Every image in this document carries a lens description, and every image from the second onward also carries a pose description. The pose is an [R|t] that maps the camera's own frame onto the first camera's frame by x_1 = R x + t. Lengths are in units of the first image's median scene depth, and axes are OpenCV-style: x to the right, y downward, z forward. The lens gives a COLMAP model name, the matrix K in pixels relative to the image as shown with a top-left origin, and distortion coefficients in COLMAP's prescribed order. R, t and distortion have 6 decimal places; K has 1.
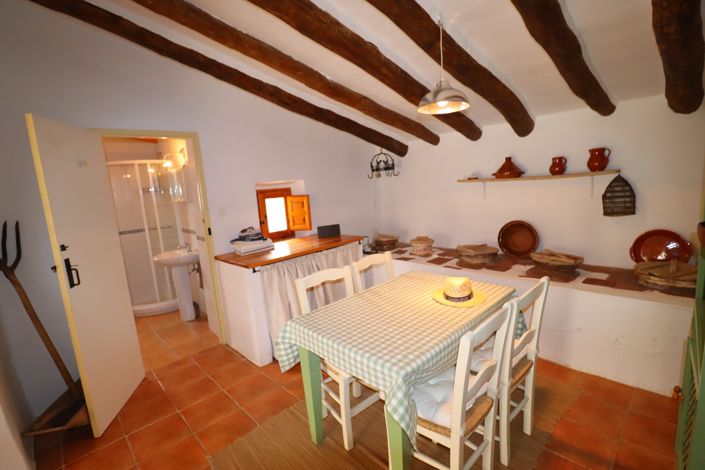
lens RADIAL K [[327.3, 0, 354.8], [0, 327.3, 233.6], [0, 0, 1]] dist [-0.012283, -0.000690]
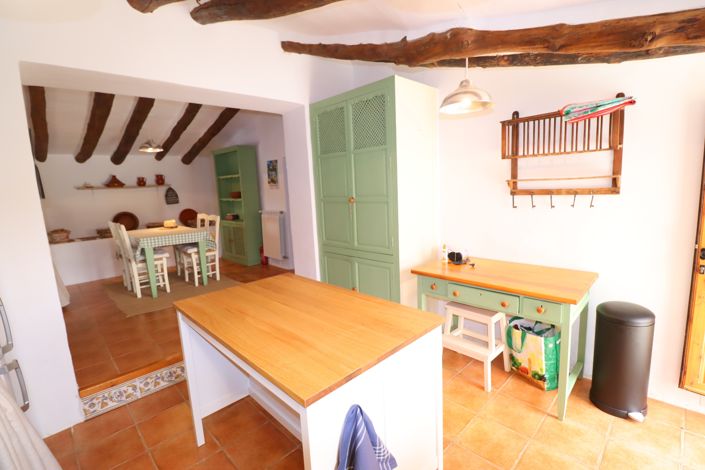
lens RADIAL K [[327.3, 0, 354.8], [0, 327.3, 233.6], [0, 0, 1]] dist [-0.012283, -0.000690]
pose [[0.001053, -0.076739, 0.997051, -1.285866], [0.198664, 0.977194, 0.075001, 0.196097], [-0.980067, 0.197999, 0.016275, -0.225253]]
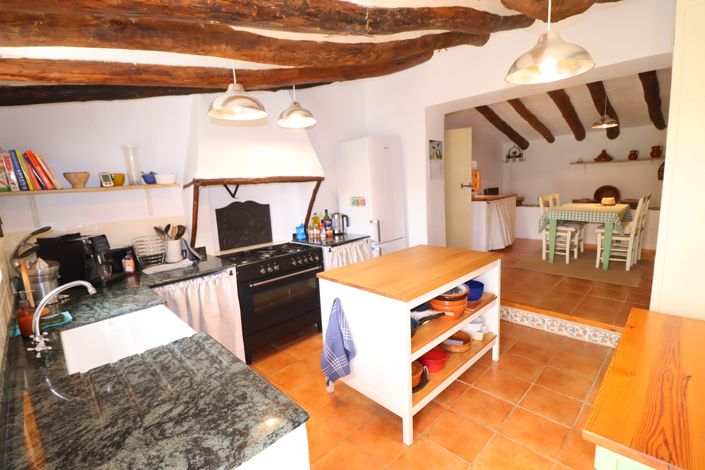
lens RADIAL K [[327.3, 0, 354.8], [0, 327.3, 233.6], [0, 0, 1]] dist [-0.012283, -0.000690]
pose [[0.999818, 0.019029, -0.000970, -0.942339], [-0.019019, 0.999778, 0.009118, 0.251883], [0.001144, -0.009097, 0.999958, -0.855295]]
